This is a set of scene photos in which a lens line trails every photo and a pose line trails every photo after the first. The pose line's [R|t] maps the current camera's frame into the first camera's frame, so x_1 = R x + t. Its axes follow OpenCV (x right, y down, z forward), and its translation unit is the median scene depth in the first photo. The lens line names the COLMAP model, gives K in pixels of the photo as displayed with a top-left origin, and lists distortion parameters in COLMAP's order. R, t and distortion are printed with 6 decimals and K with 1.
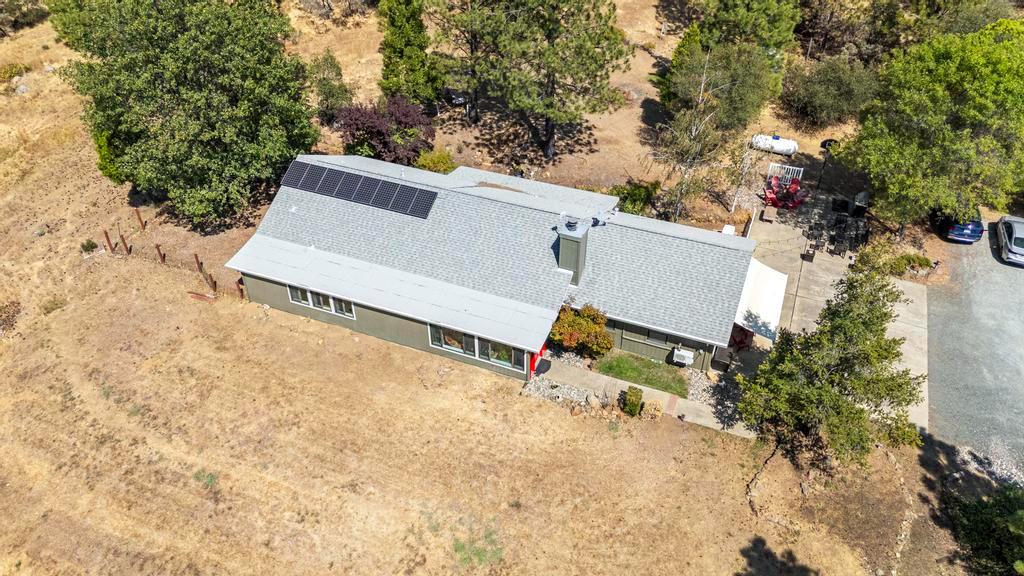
lens RADIAL K [[753.4, 0, 512.0], [0, 753.4, 288.0], [0, 0, 1]] dist [0.008057, -0.001195]
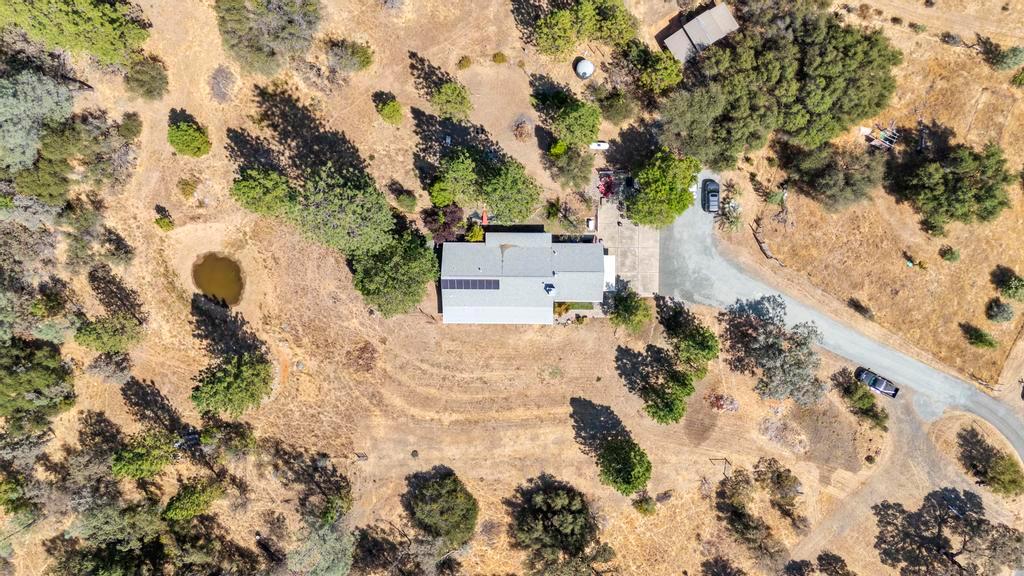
lens RADIAL K [[753.4, 0, 512.0], [0, 753.4, 288.0], [0, 0, 1]] dist [0.008057, -0.001195]
pose [[0.924924, -0.378332, -0.037146, 0.053013], [0.255862, 0.547273, 0.796886, -2.846240], [-0.281158, -0.746563, 0.602987, -0.936765]]
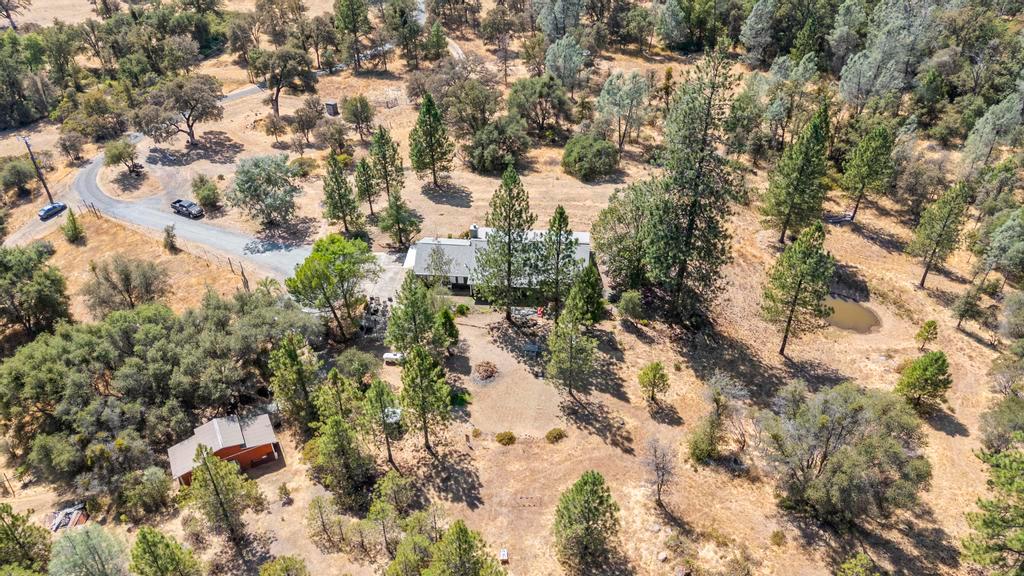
lens RADIAL K [[753.4, 0, 512.0], [0, 753.4, 288.0], [0, 0, 1]] dist [0.008057, -0.001195]
pose [[-0.956084, 0.173925, -0.235911, 0.757189], [-0.184551, 0.268059, 0.945561, -3.167820], [0.227694, 0.947573, -0.224189, 2.067464]]
